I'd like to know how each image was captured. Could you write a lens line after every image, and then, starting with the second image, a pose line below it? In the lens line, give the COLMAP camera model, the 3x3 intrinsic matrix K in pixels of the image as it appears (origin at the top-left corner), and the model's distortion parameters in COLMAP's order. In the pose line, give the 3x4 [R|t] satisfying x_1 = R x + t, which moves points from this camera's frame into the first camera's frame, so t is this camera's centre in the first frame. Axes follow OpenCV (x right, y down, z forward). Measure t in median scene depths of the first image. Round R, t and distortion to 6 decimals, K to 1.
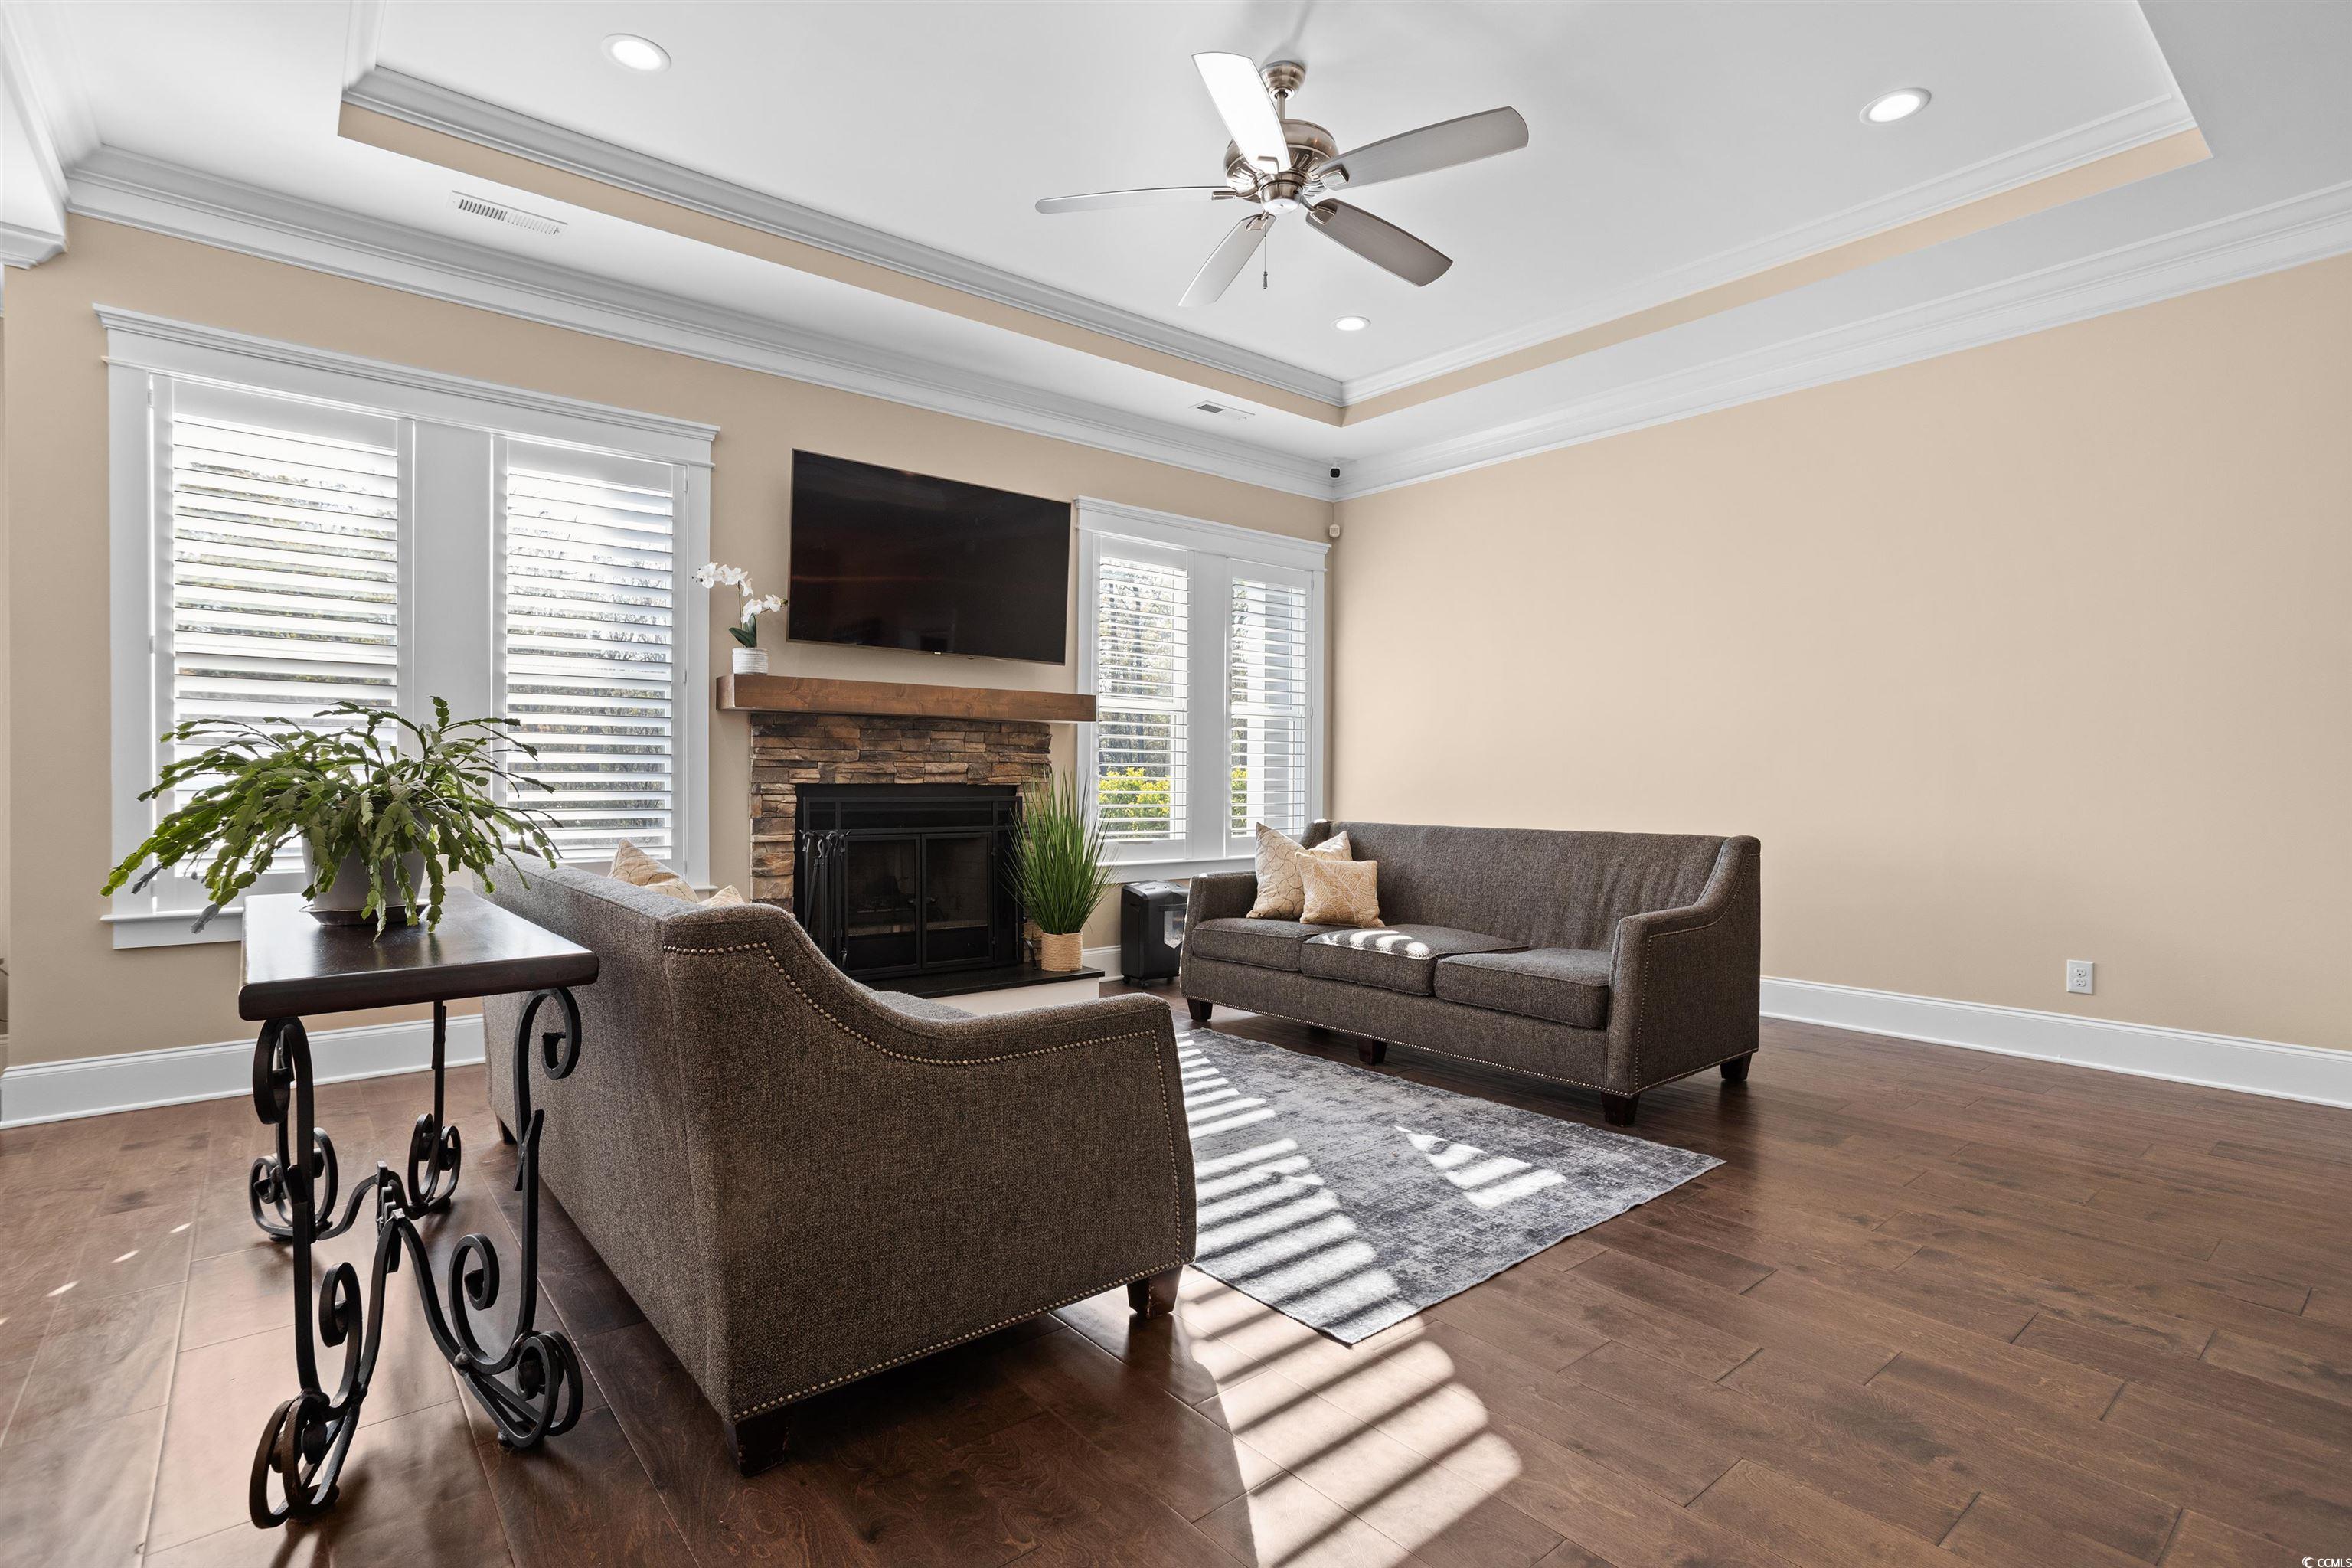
lens RADIAL K [[1128.0, 0, 1179.8], [0, 1128.0, 821.3], [0, 0, 1]] dist [-0.051929, 0.028506]
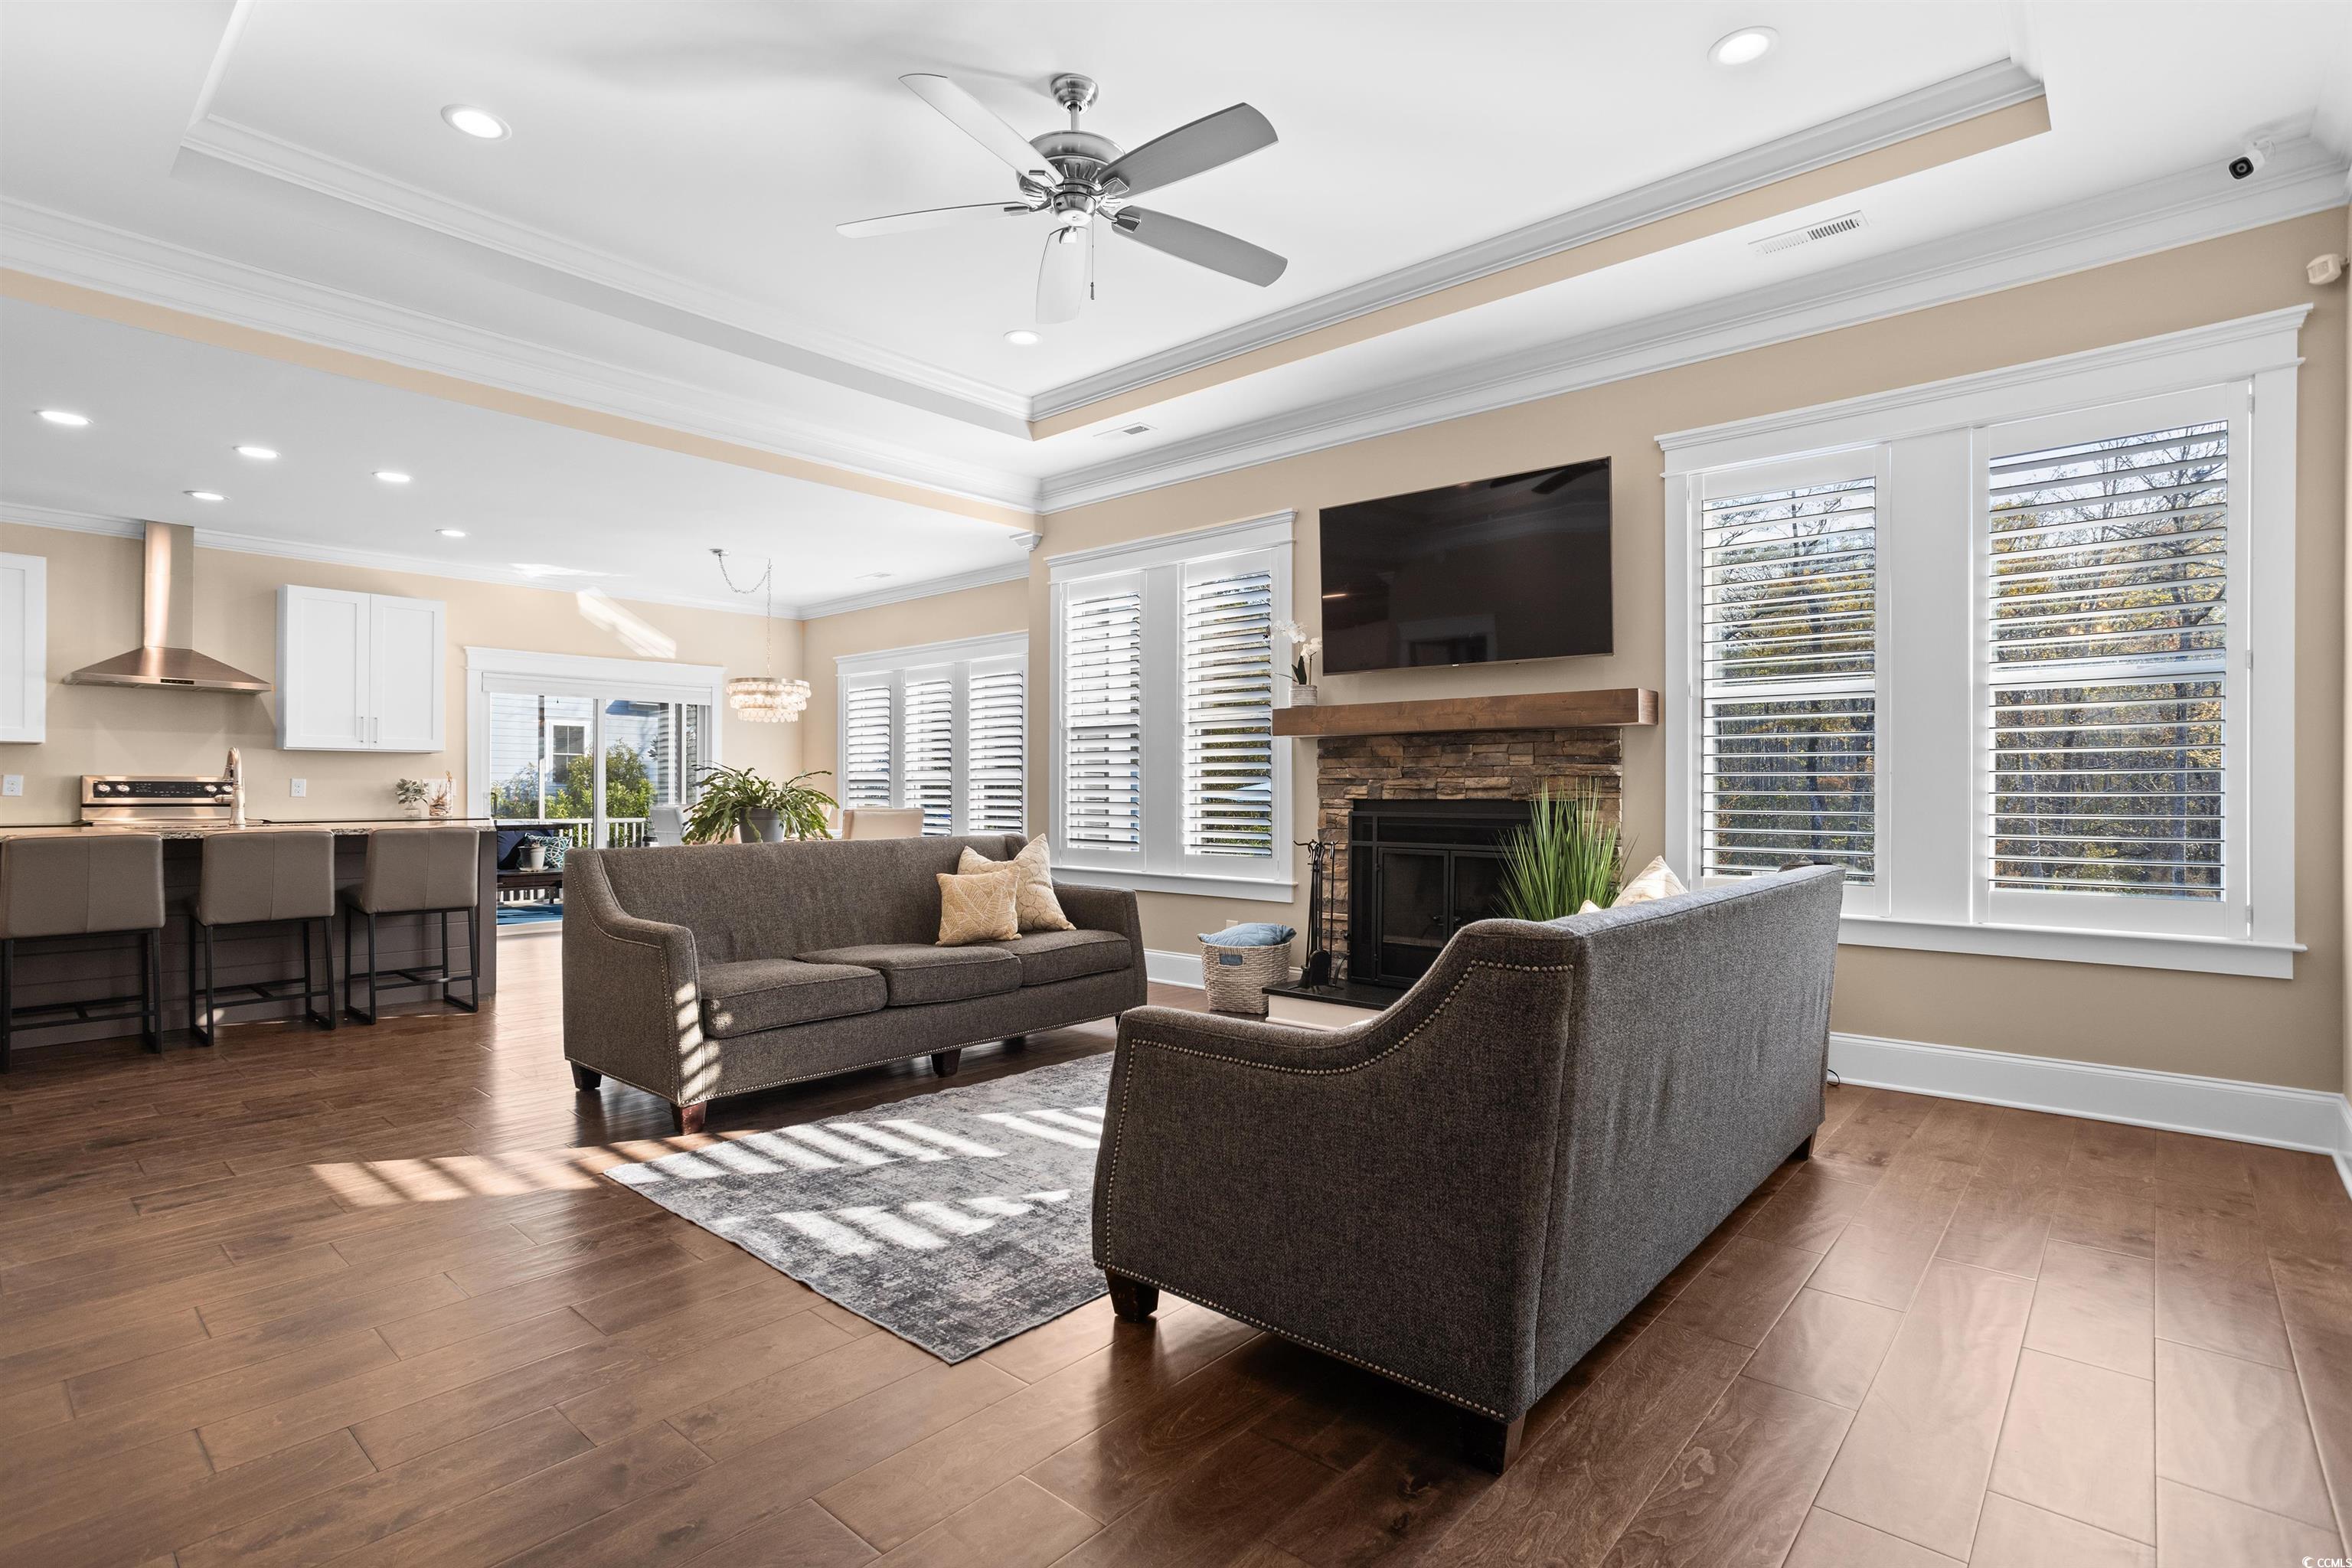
lens RADIAL K [[1128.0, 0, 1179.8], [0, 1128.0, 821.3], [0, 0, 1]] dist [-0.051929, 0.028506]
pose [[0.156513, 0.023626, -0.987393, 0.713942], [-0.034999, 0.999219, 0.018362, -0.024499], [0.987056, 0.031684, 0.157218, 0.621154]]
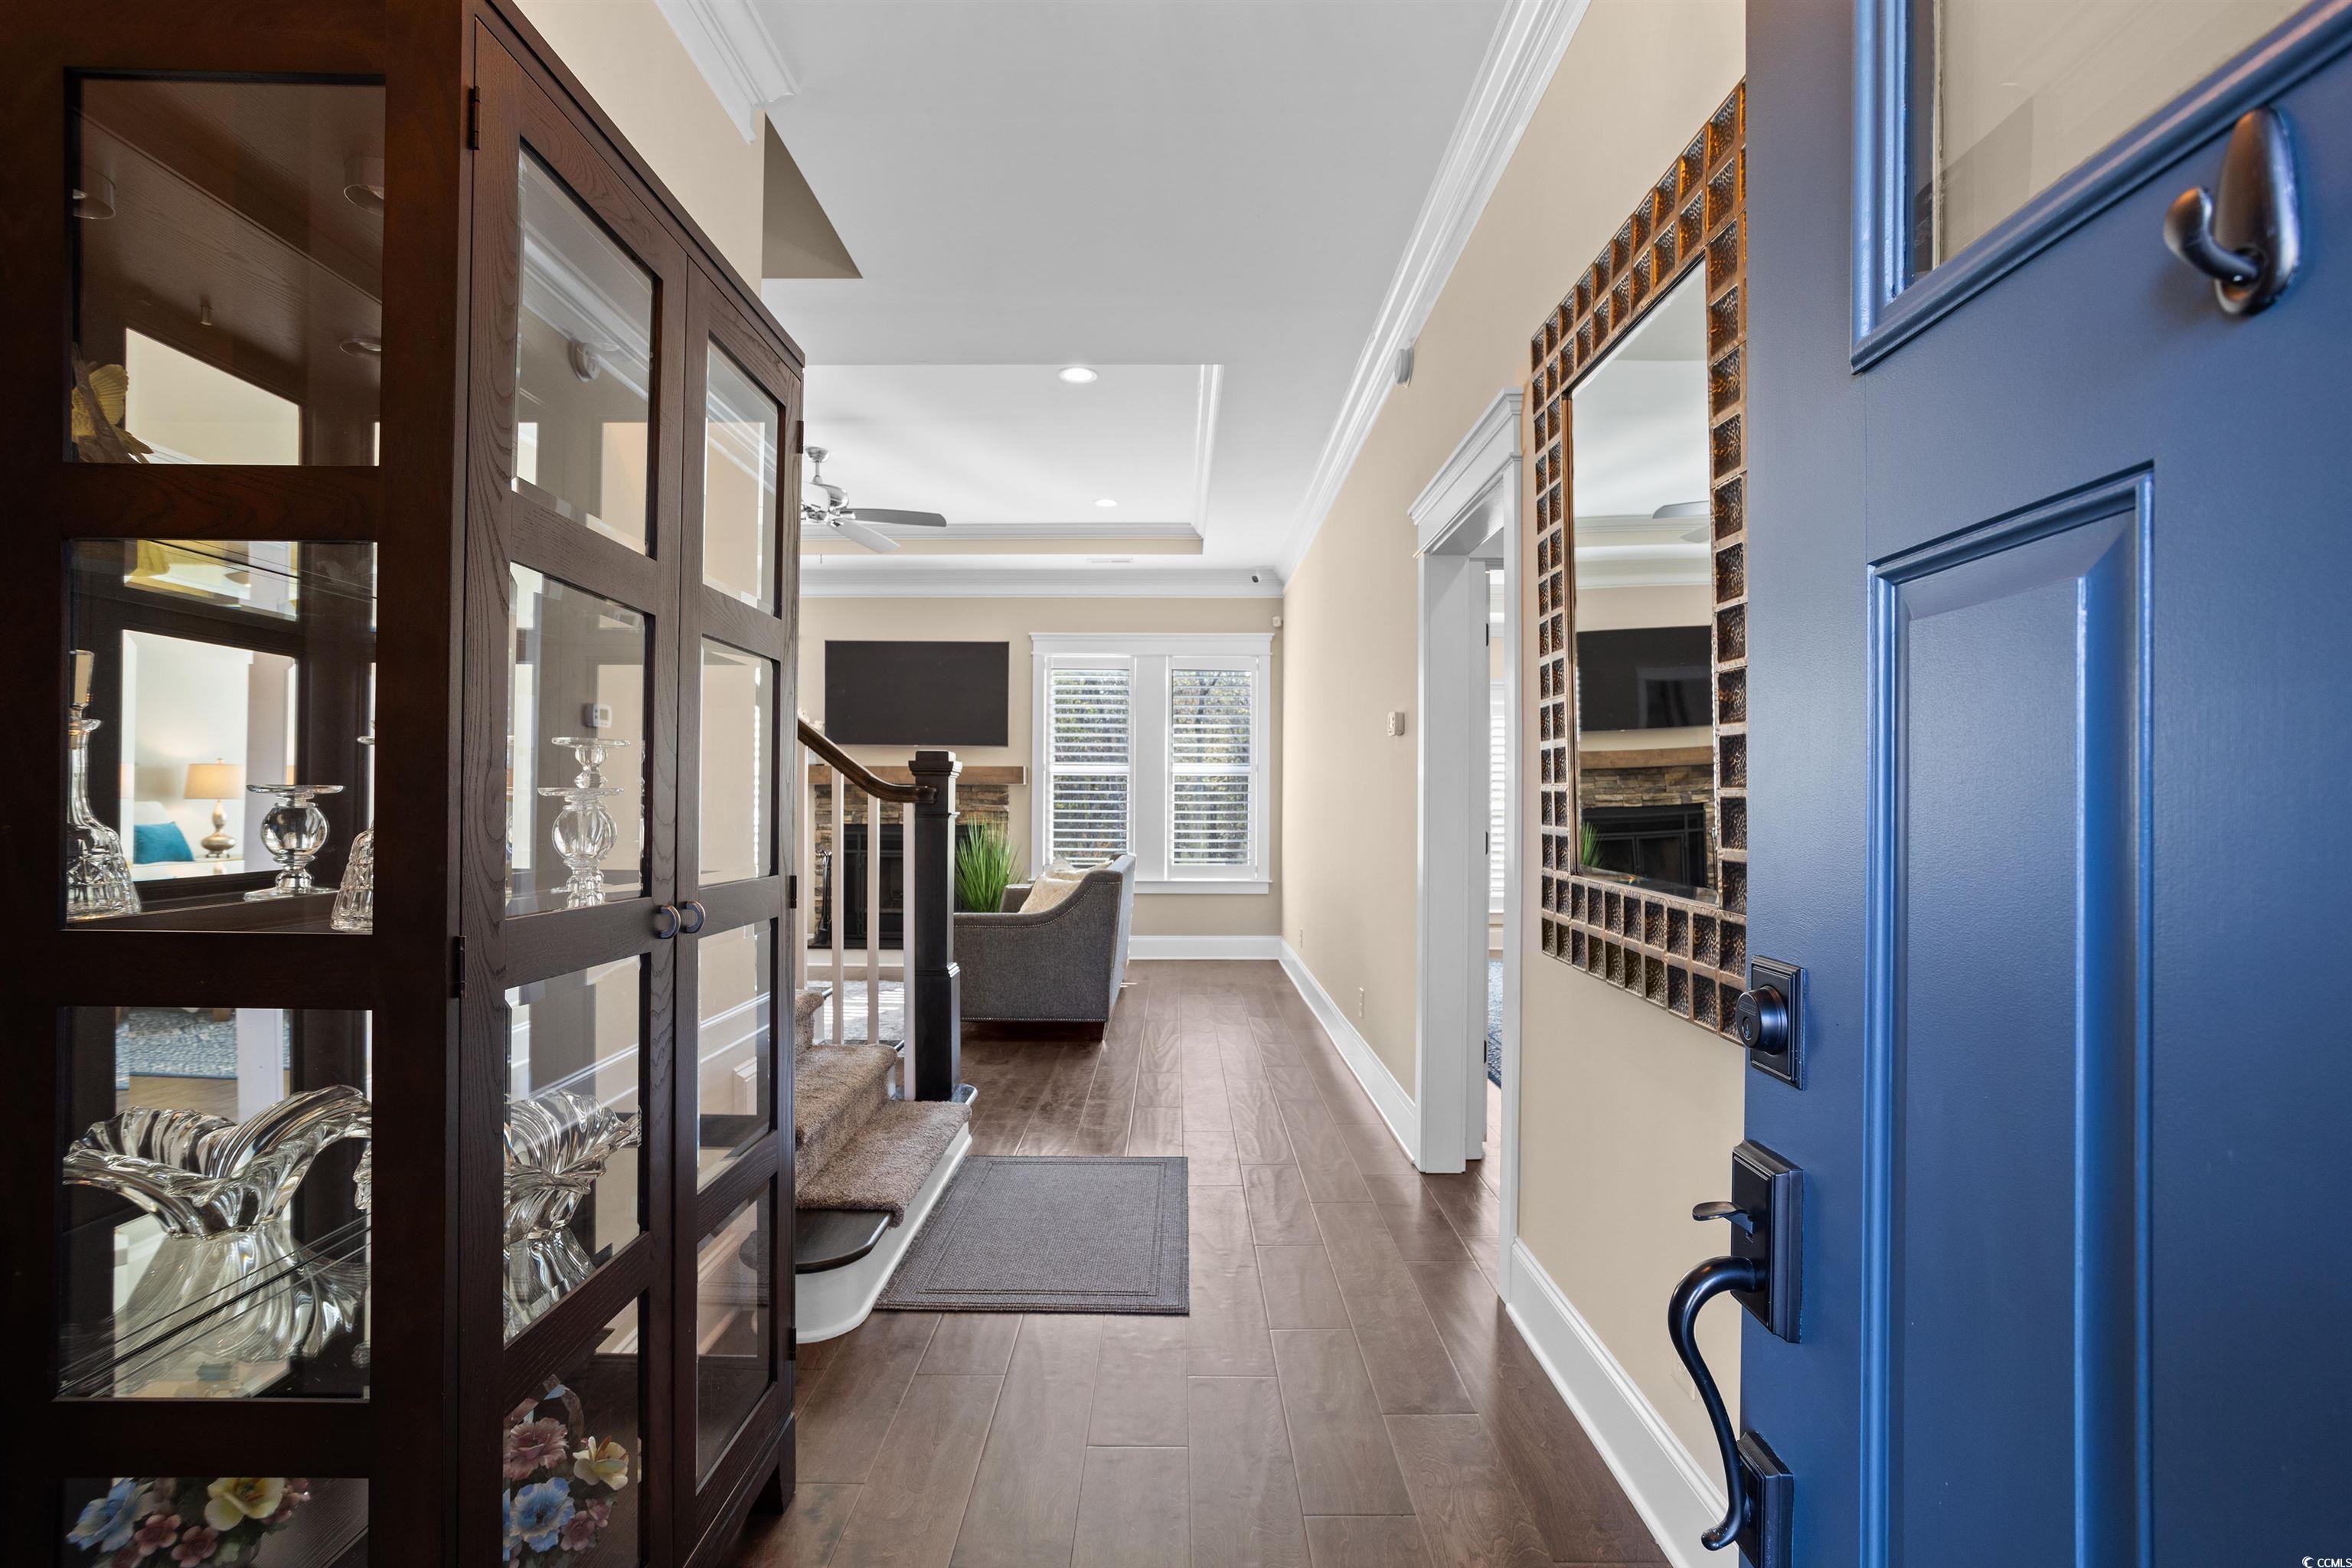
lens RADIAL K [[1128.0, 0, 1179.8], [0, 1128.0, 821.3], [0, 0, 1]] dist [-0.051929, 0.028506]
pose [[0.768556, 0.004033, -0.639769, 1.146159], [-0.027345, 0.999273, -0.026551, -0.005122], [0.639197, 0.037900, 0.768108, -0.014119]]
